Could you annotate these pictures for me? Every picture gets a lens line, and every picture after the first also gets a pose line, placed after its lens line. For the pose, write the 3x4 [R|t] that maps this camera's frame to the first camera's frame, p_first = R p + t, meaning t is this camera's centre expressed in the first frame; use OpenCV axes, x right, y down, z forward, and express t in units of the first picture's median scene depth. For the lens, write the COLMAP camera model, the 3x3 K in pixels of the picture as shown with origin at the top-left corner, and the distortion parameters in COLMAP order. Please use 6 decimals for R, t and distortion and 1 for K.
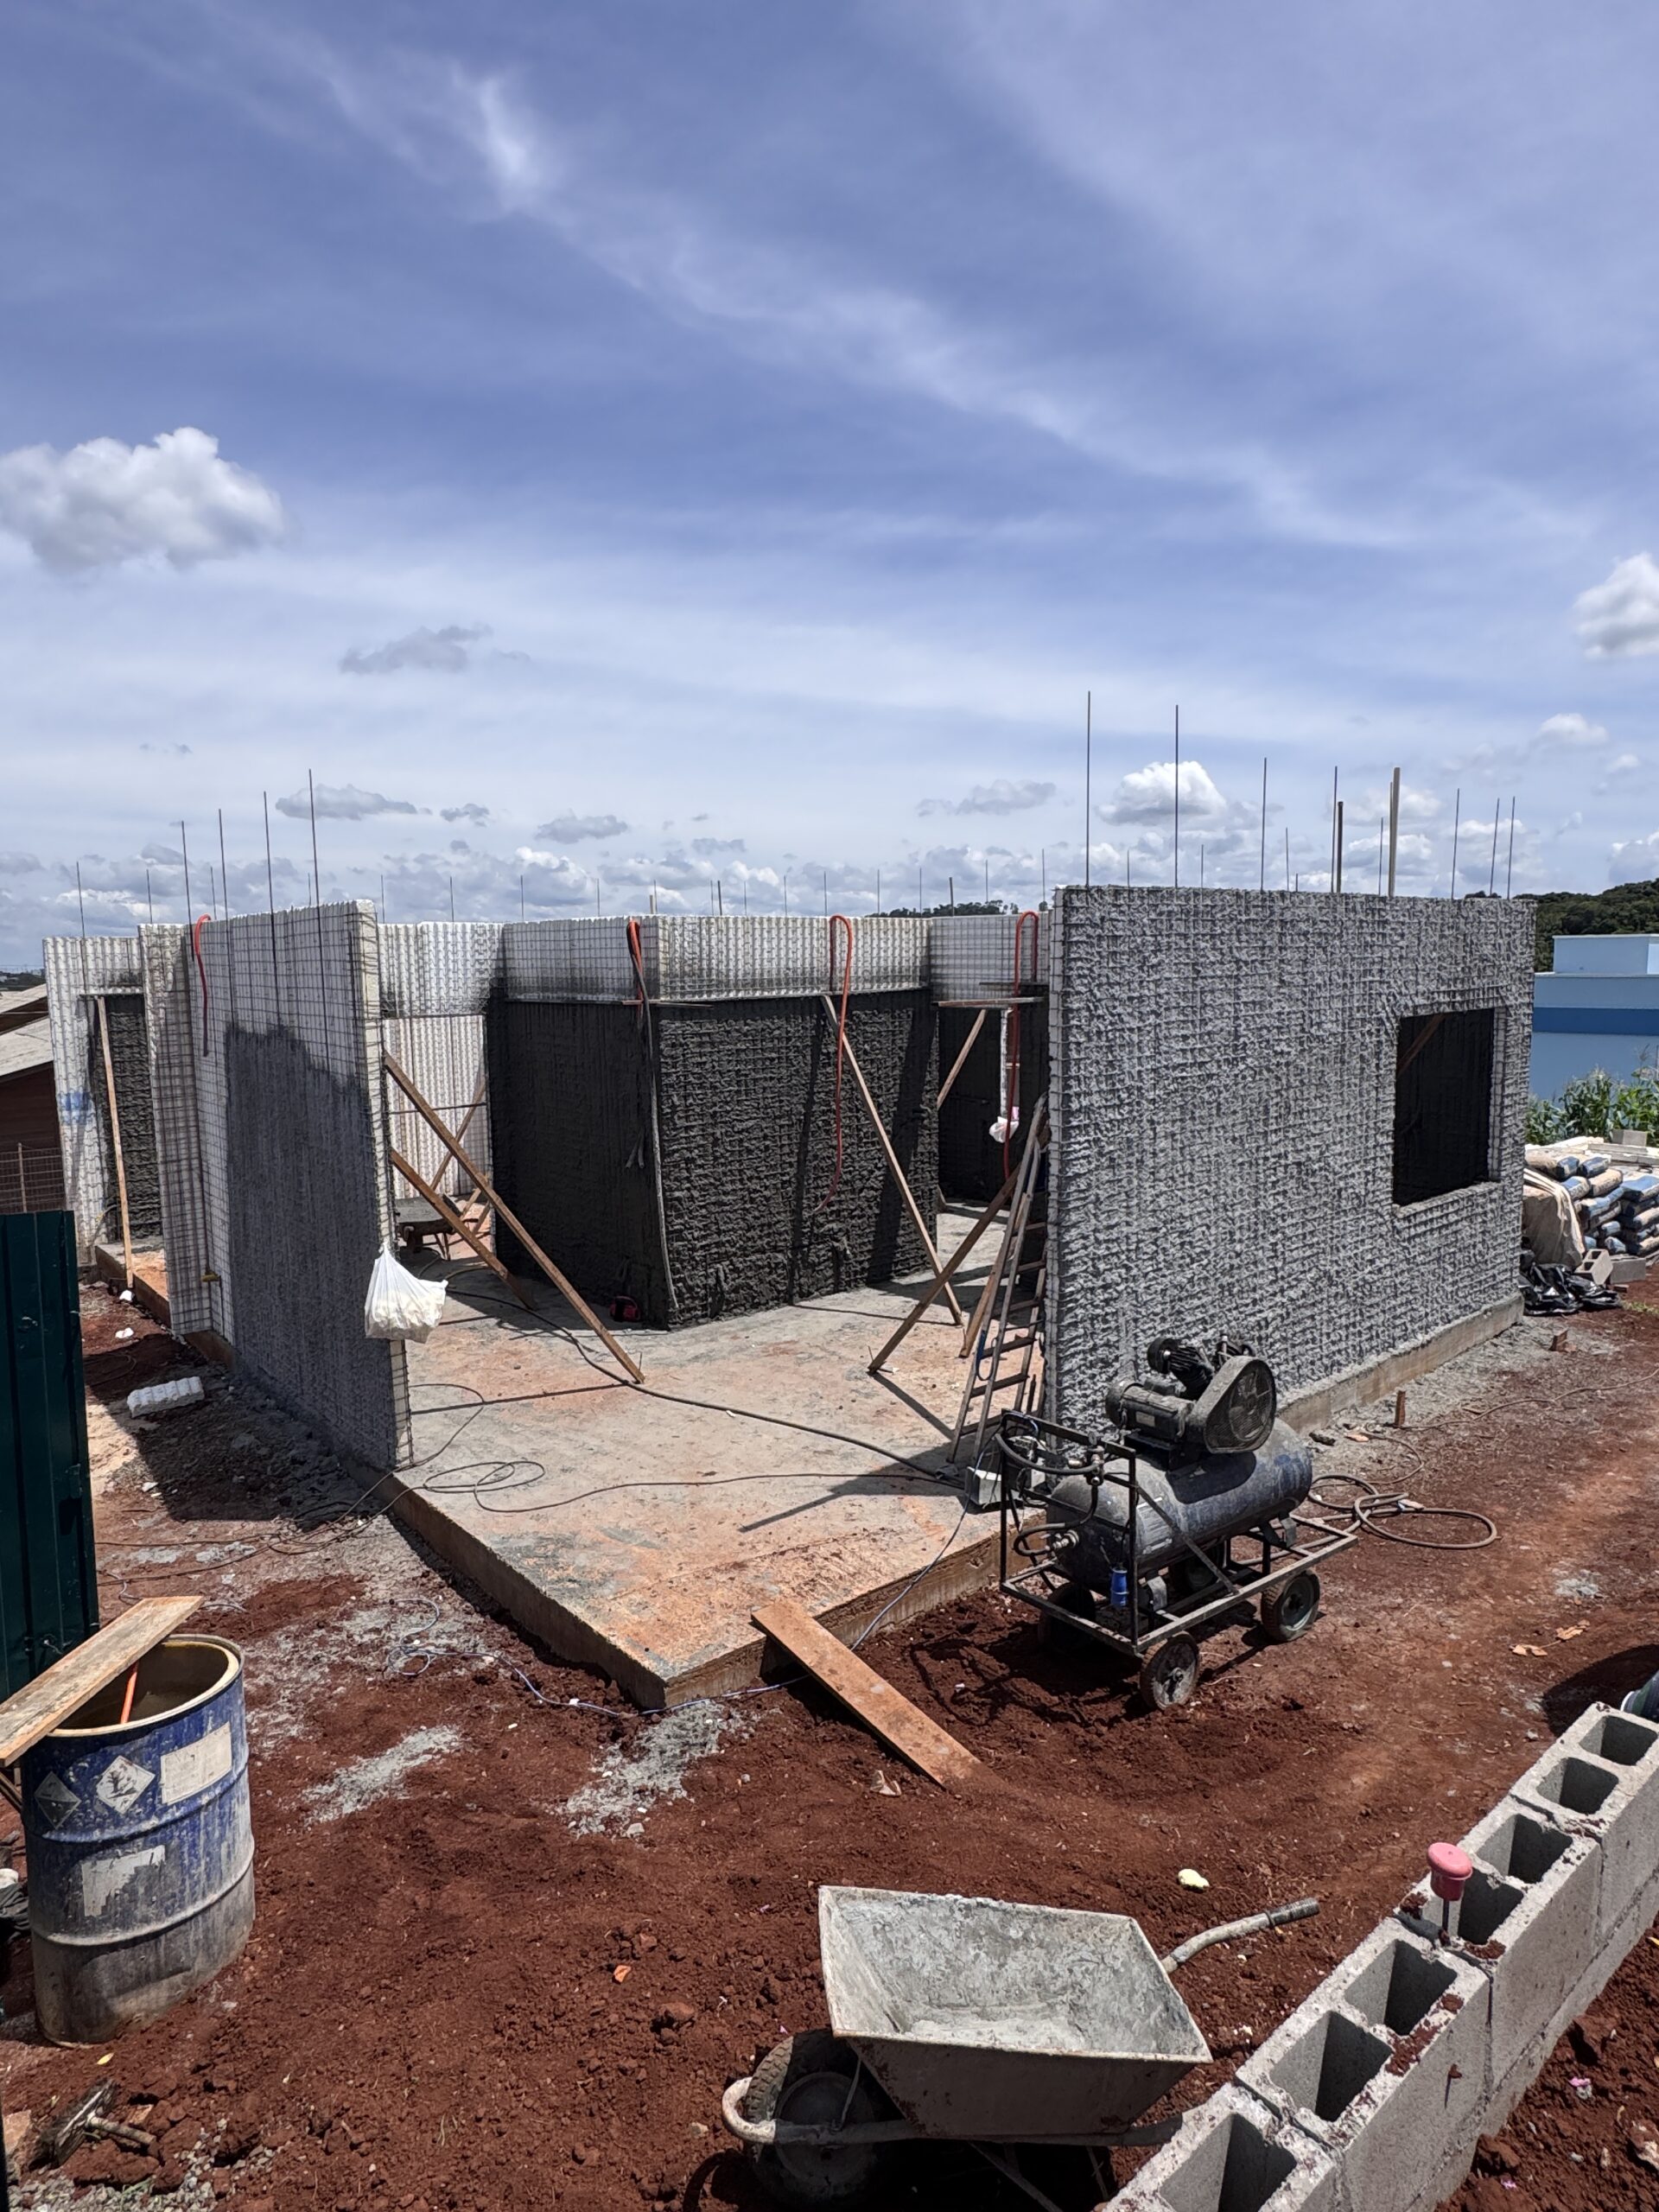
lens RADIAL K [[1265.2, 0, 829.5], [0, 1265.2, 1106.0], [0, 0, 1]] dist [0.001731, -0.000235]
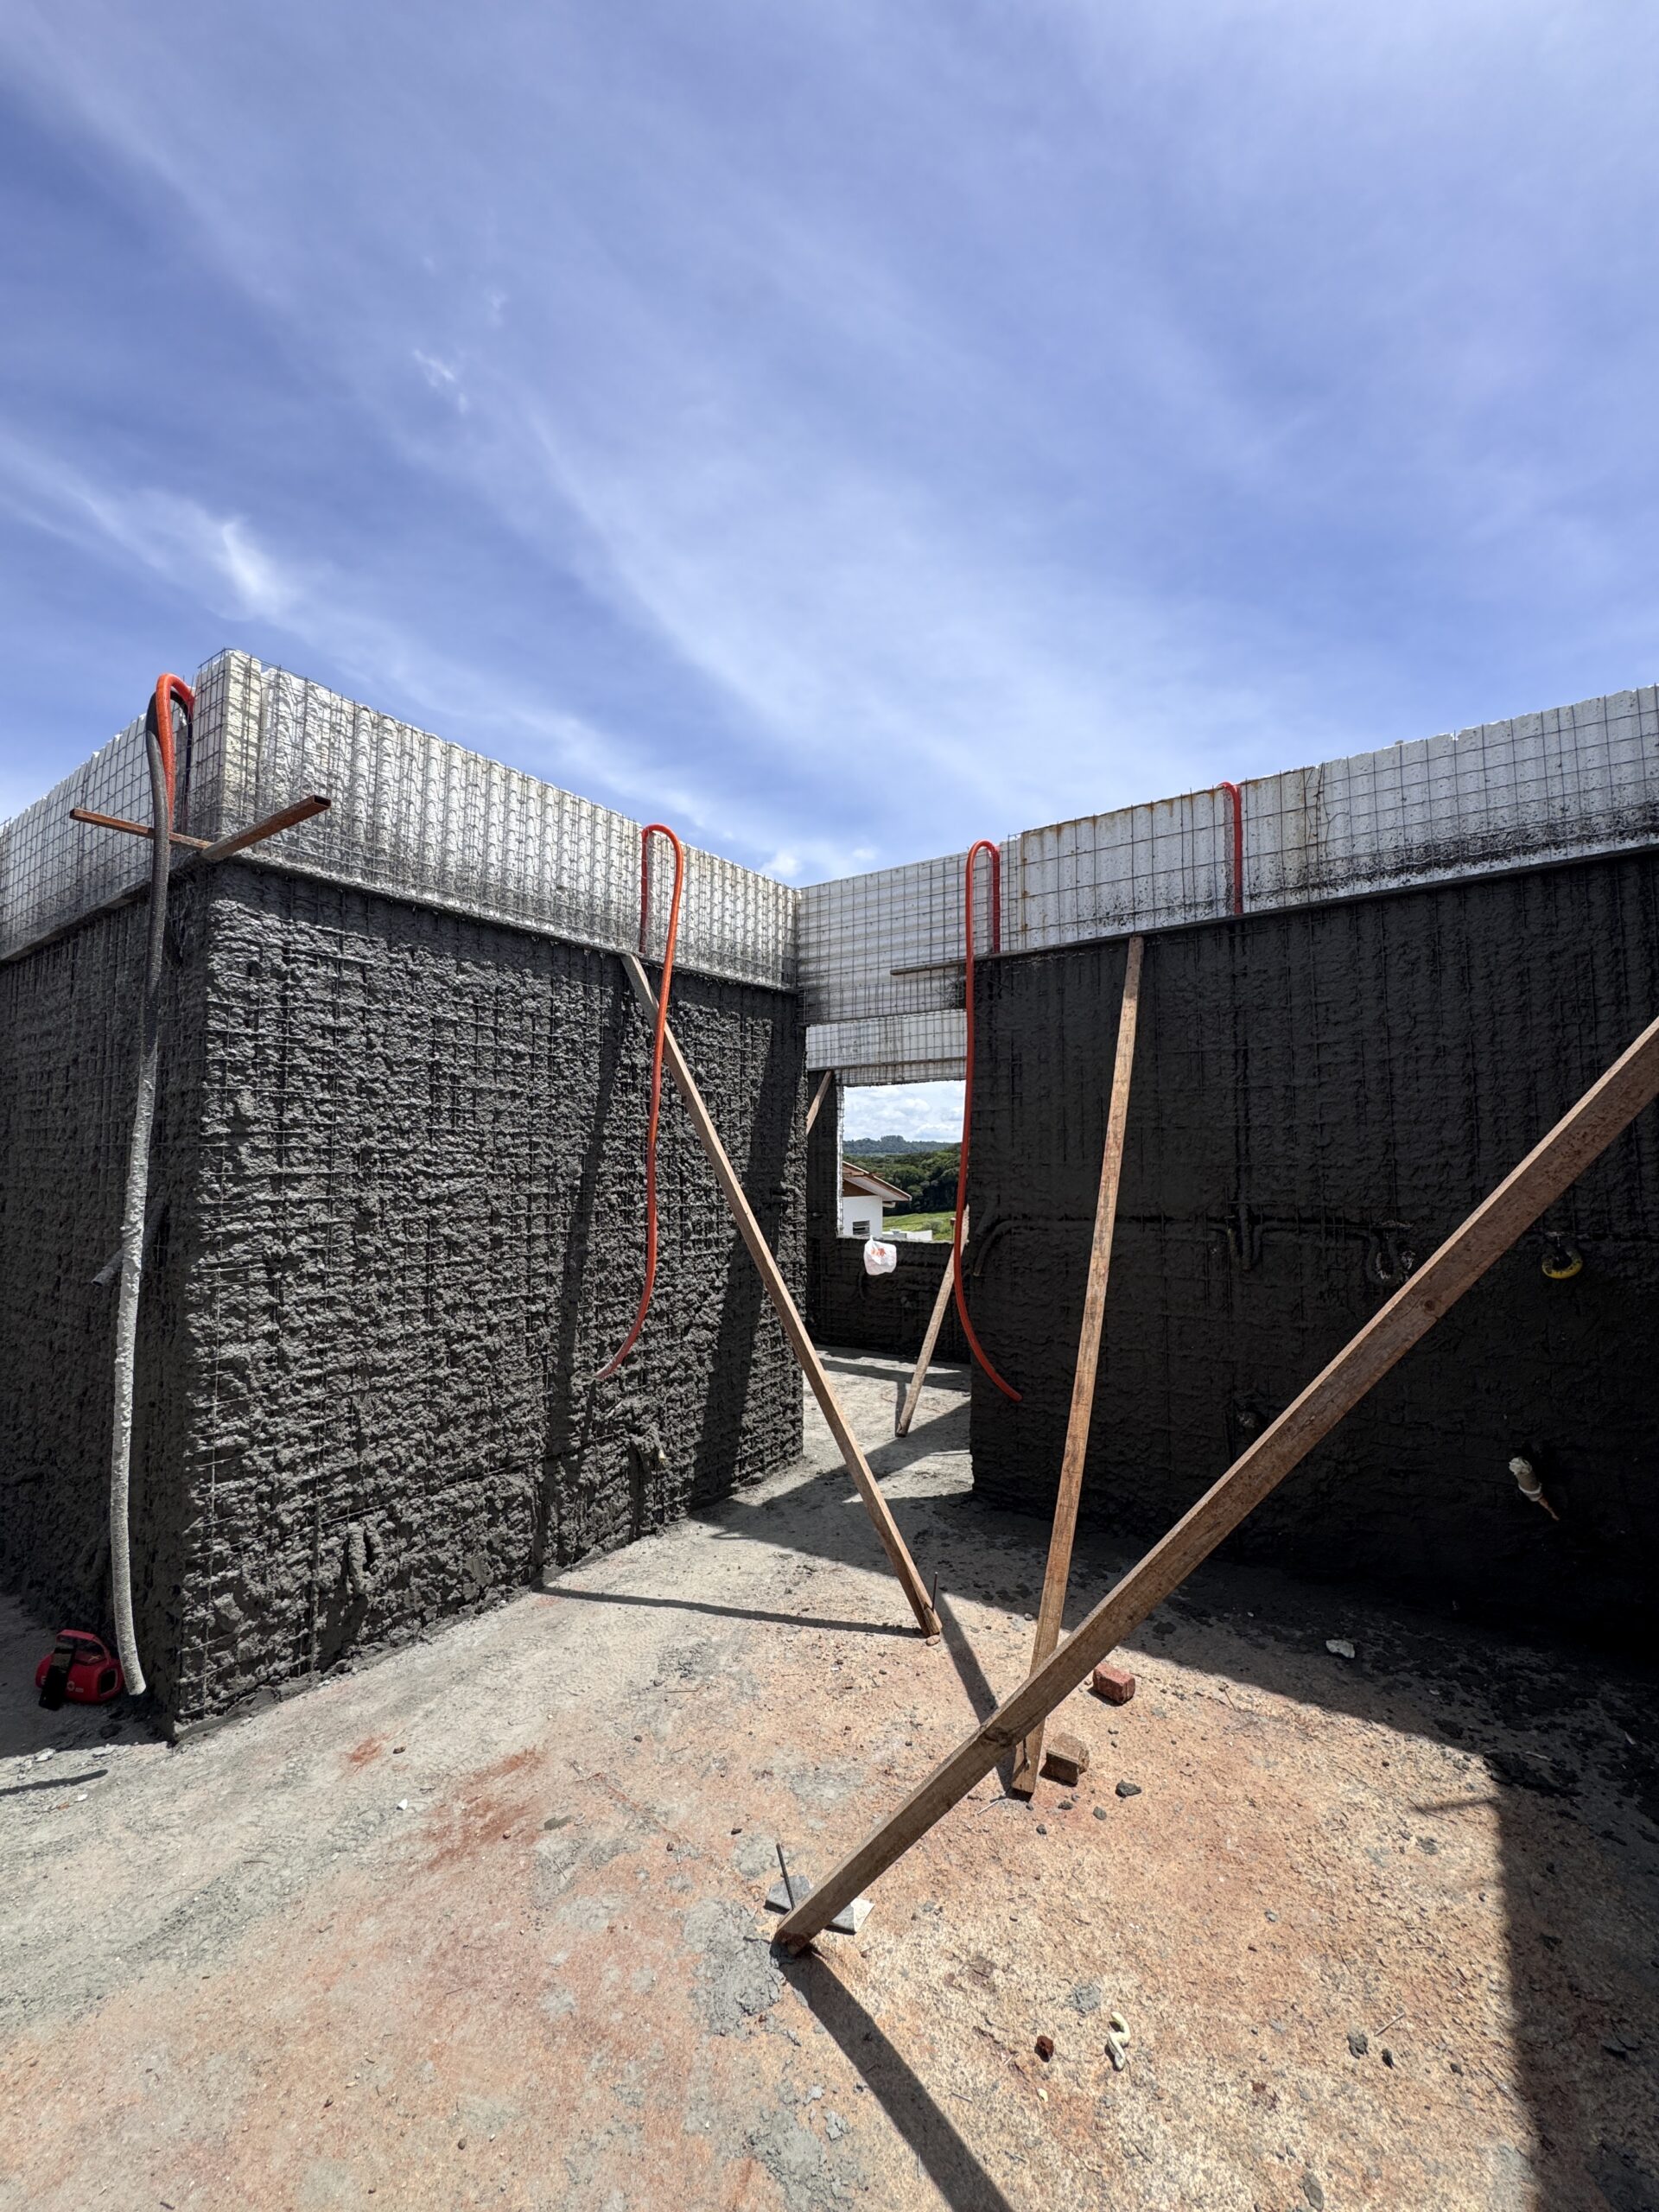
lens RADIAL K [[884.5, 0, 829.5], [0, 884.5, 1106.0], [0, 0, 1]] dist [-0.003015, 0.000012]
pose [[0.968457, 0.031657, 0.247162, -0.012865], [0.014955, 0.982725, -0.184465, 0.046262], [-0.248732, 0.182342, 0.951254, 0.651329]]
